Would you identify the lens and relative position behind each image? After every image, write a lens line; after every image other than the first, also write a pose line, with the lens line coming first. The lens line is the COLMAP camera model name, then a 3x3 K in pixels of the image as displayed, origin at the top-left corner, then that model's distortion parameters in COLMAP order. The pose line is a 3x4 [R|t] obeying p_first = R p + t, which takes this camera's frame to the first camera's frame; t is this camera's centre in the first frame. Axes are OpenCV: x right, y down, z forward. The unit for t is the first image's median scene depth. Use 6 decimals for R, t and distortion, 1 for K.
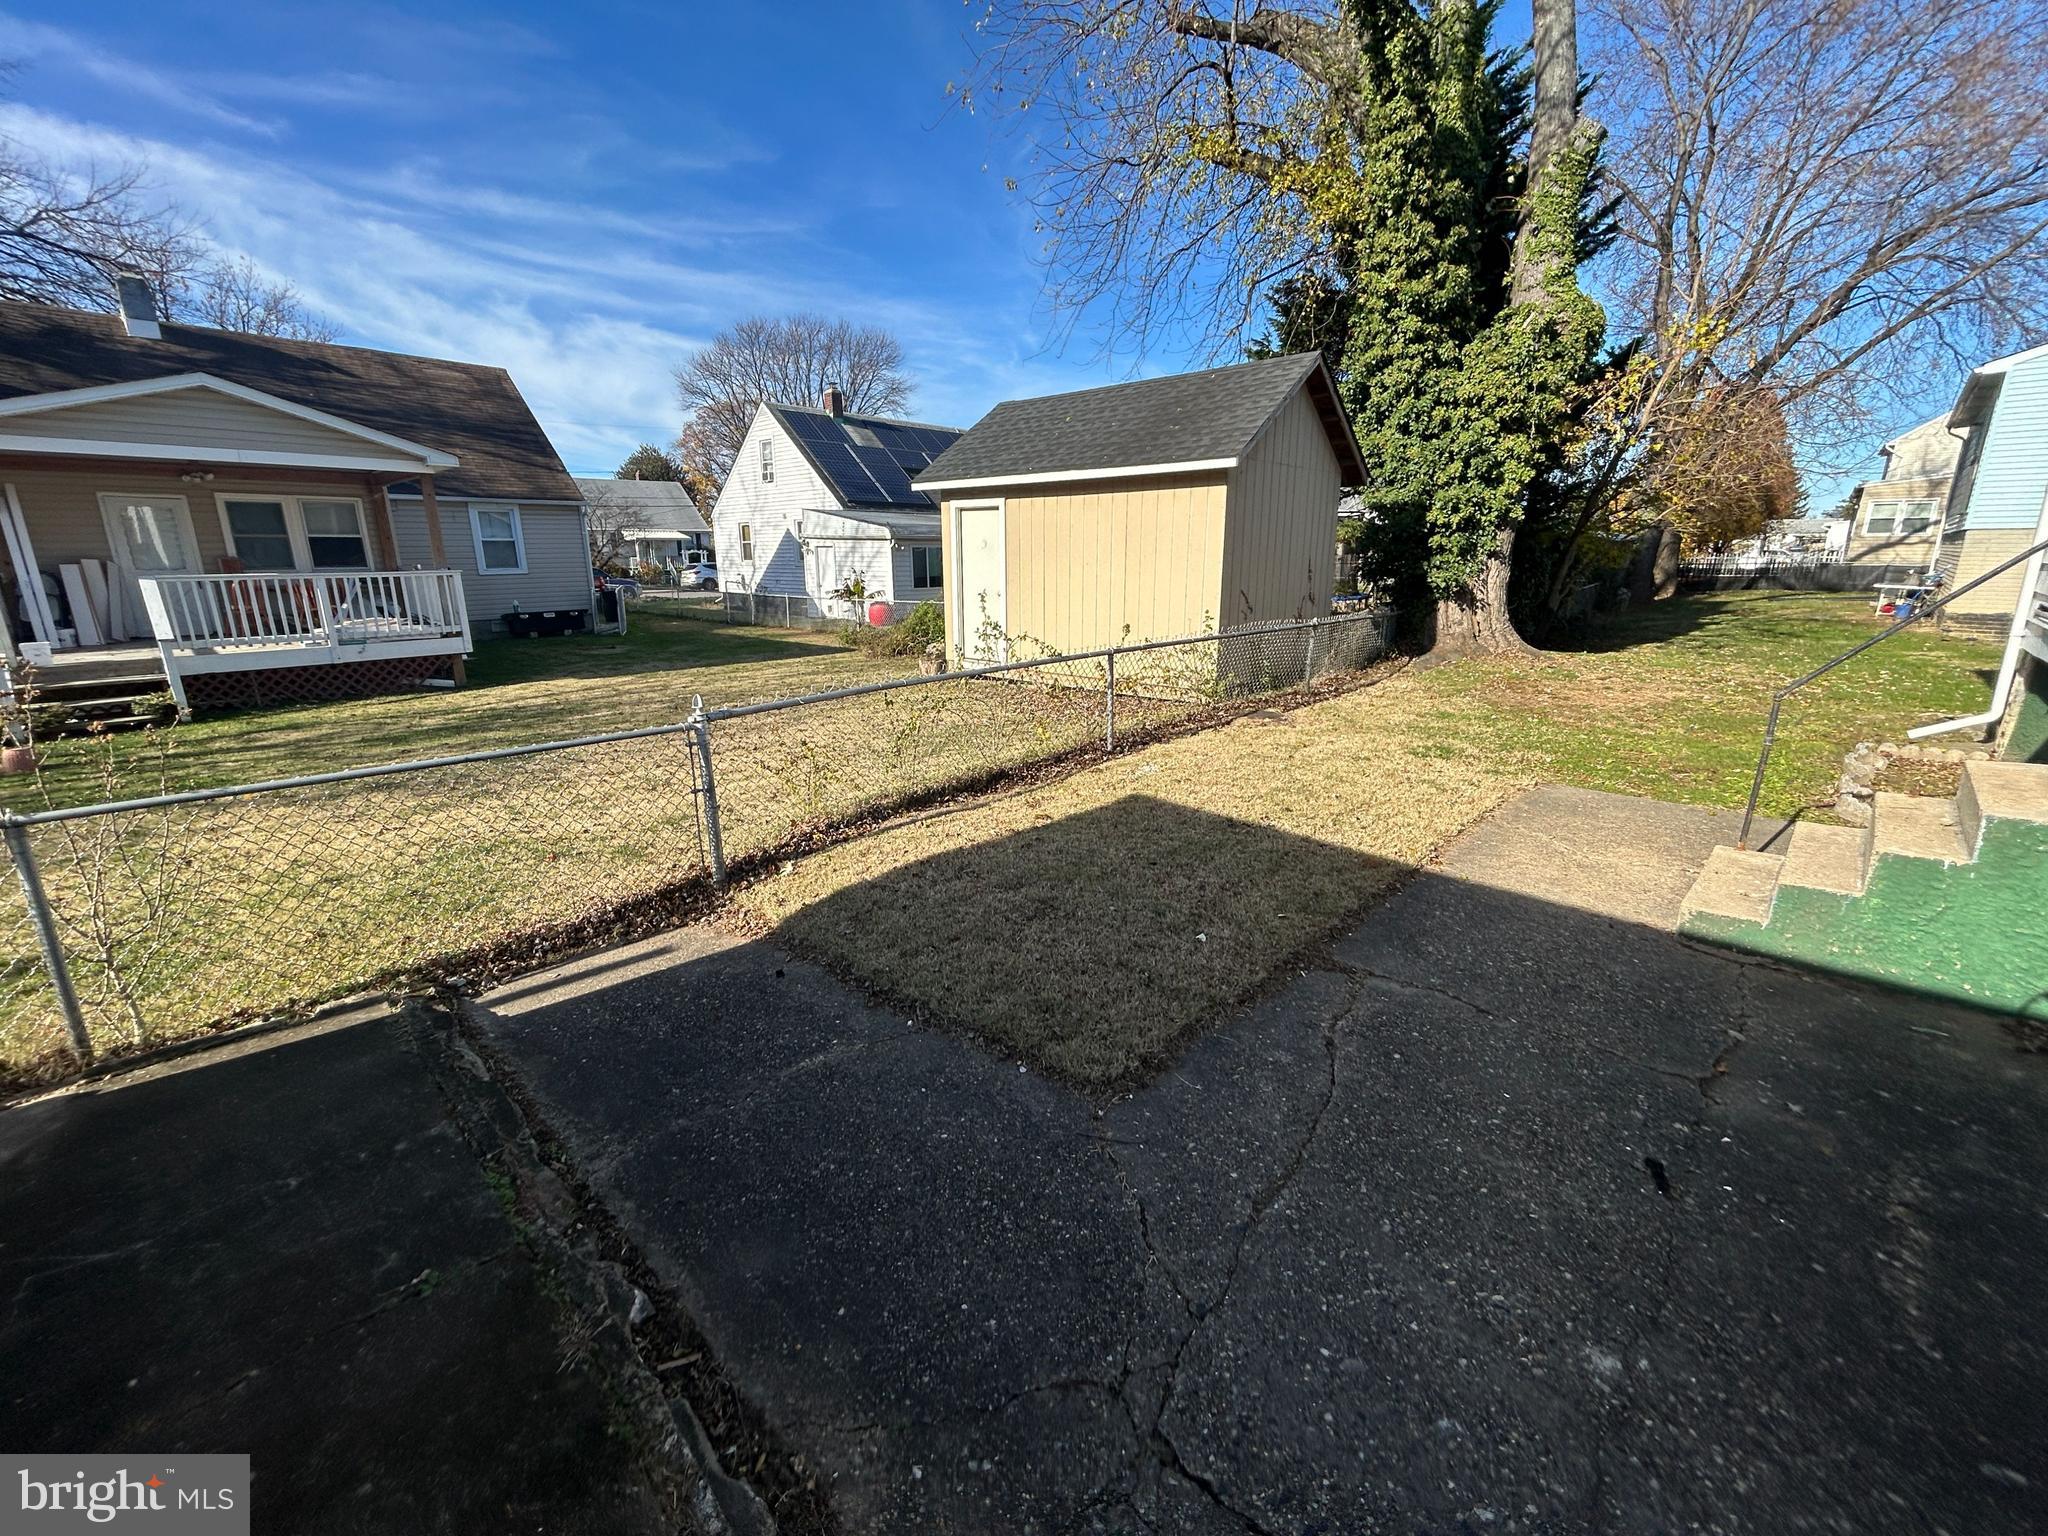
lens RADIAL K [[820.7, 0, 1021.2], [0, 820.7, 763.8], [0, 0, 1]] dist [-0.002302, 0.000376]
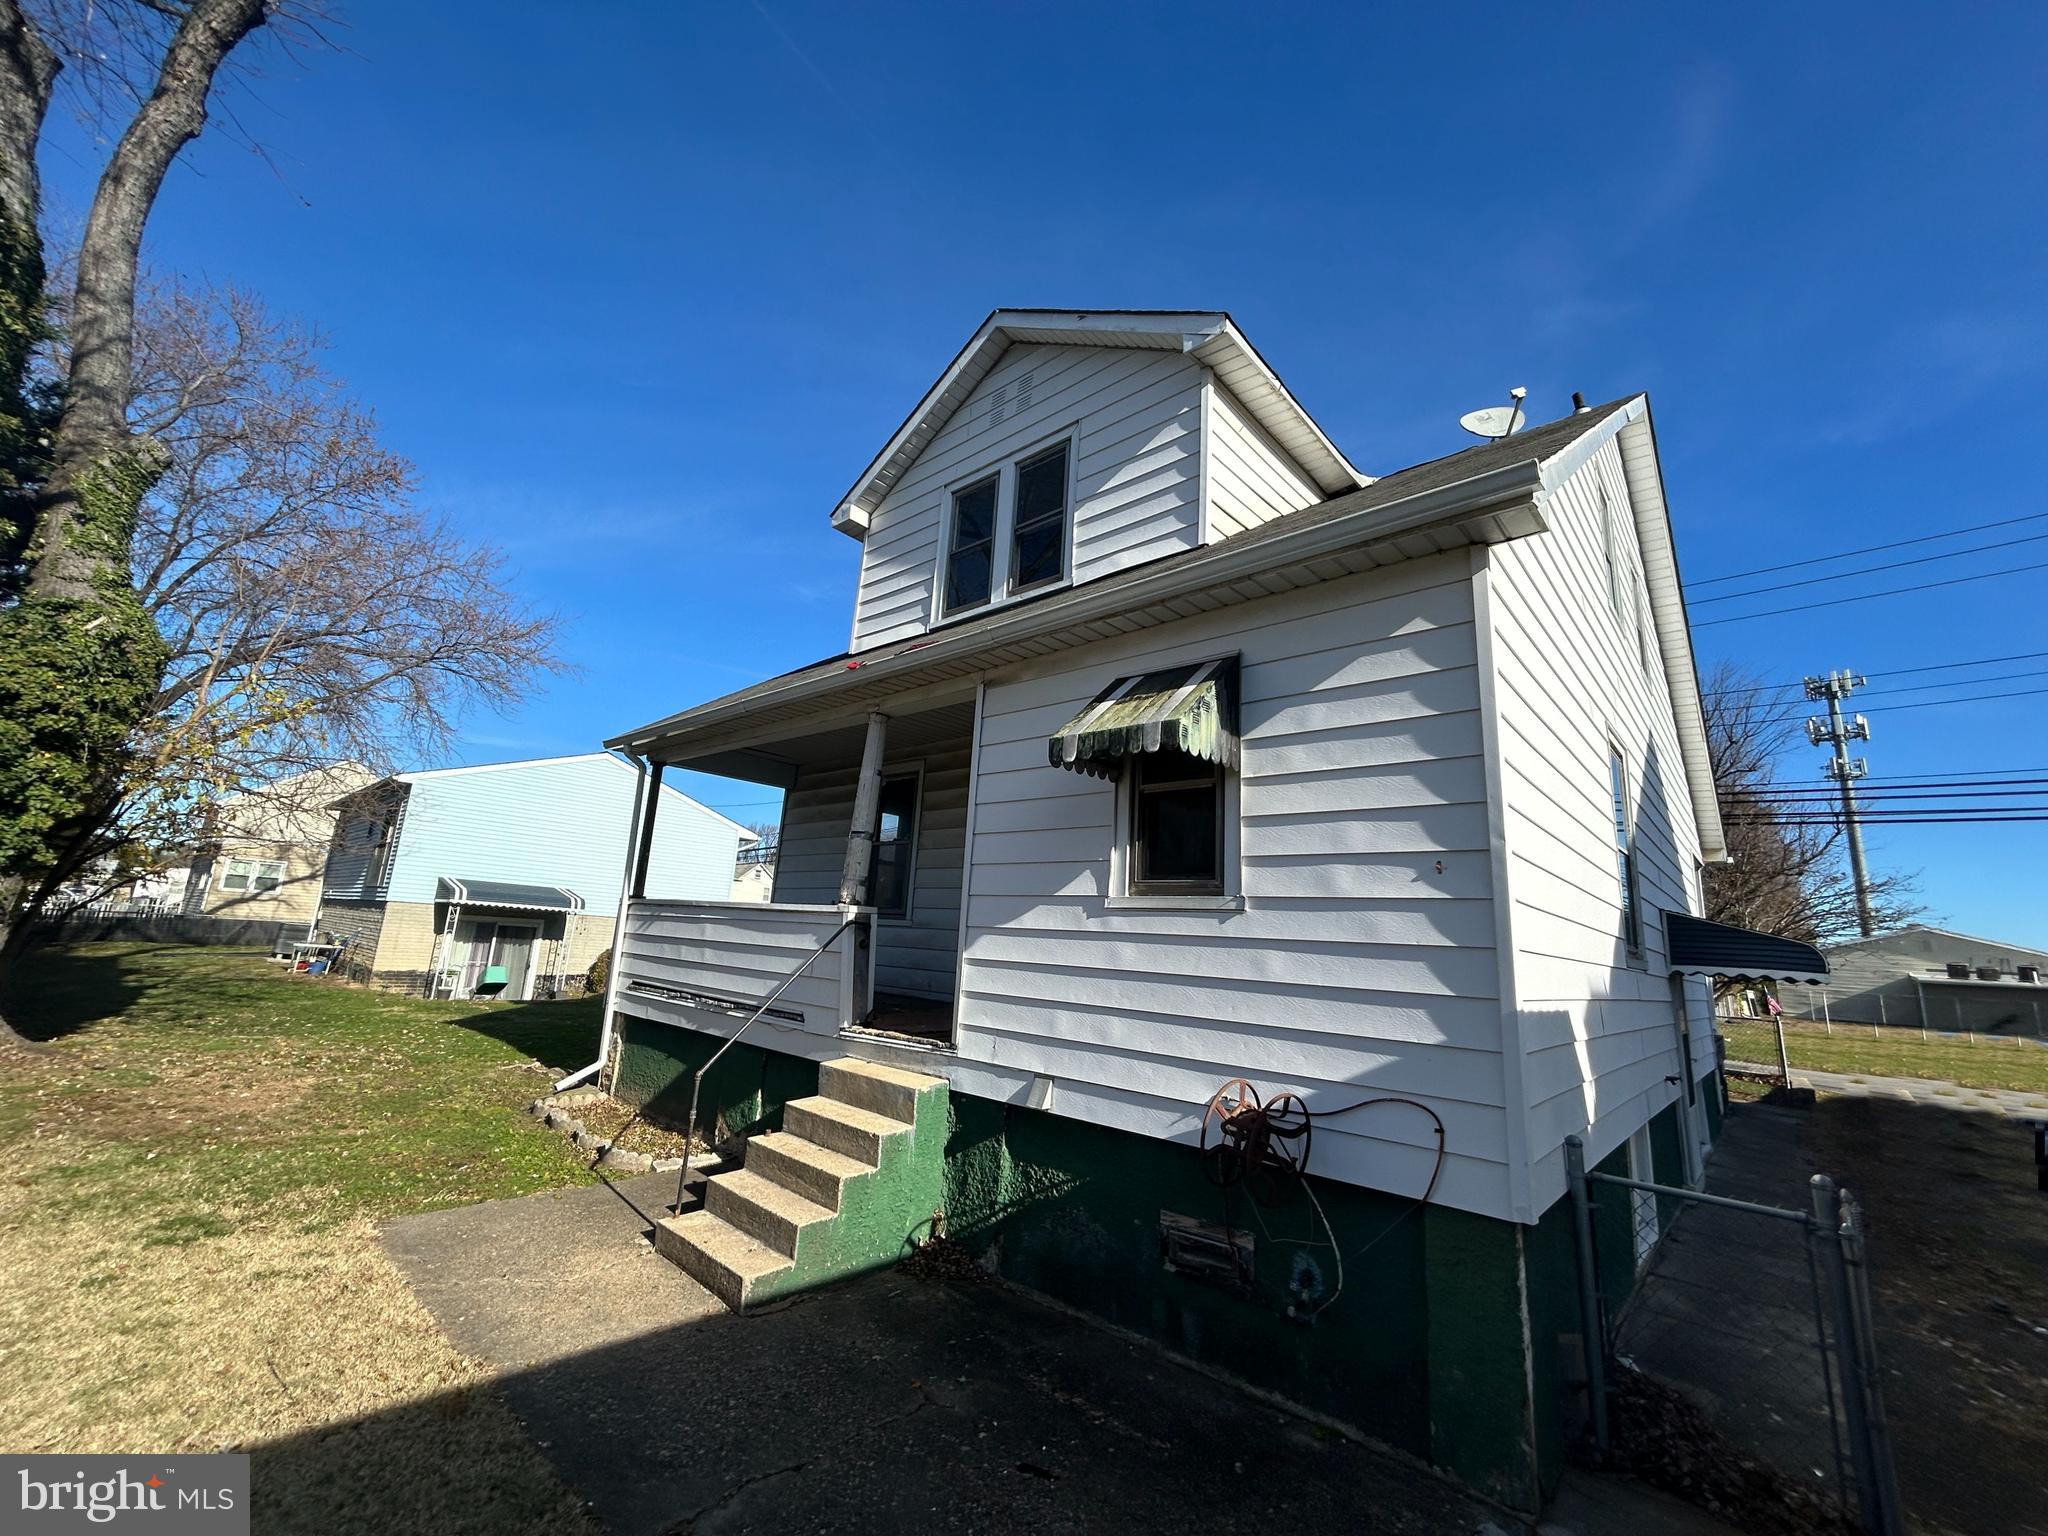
lens RADIAL K [[820.7, 0, 1021.2], [0, 820.7, 763.8], [0, 0, 1]] dist [-0.002302, 0.000376]
pose [[-0.042842, 0.220847, 0.974367, -0.162674], [0.189647, 0.959329, -0.209100, -0.068689], [-0.980917, 0.175827, -0.082982, 0.198602]]
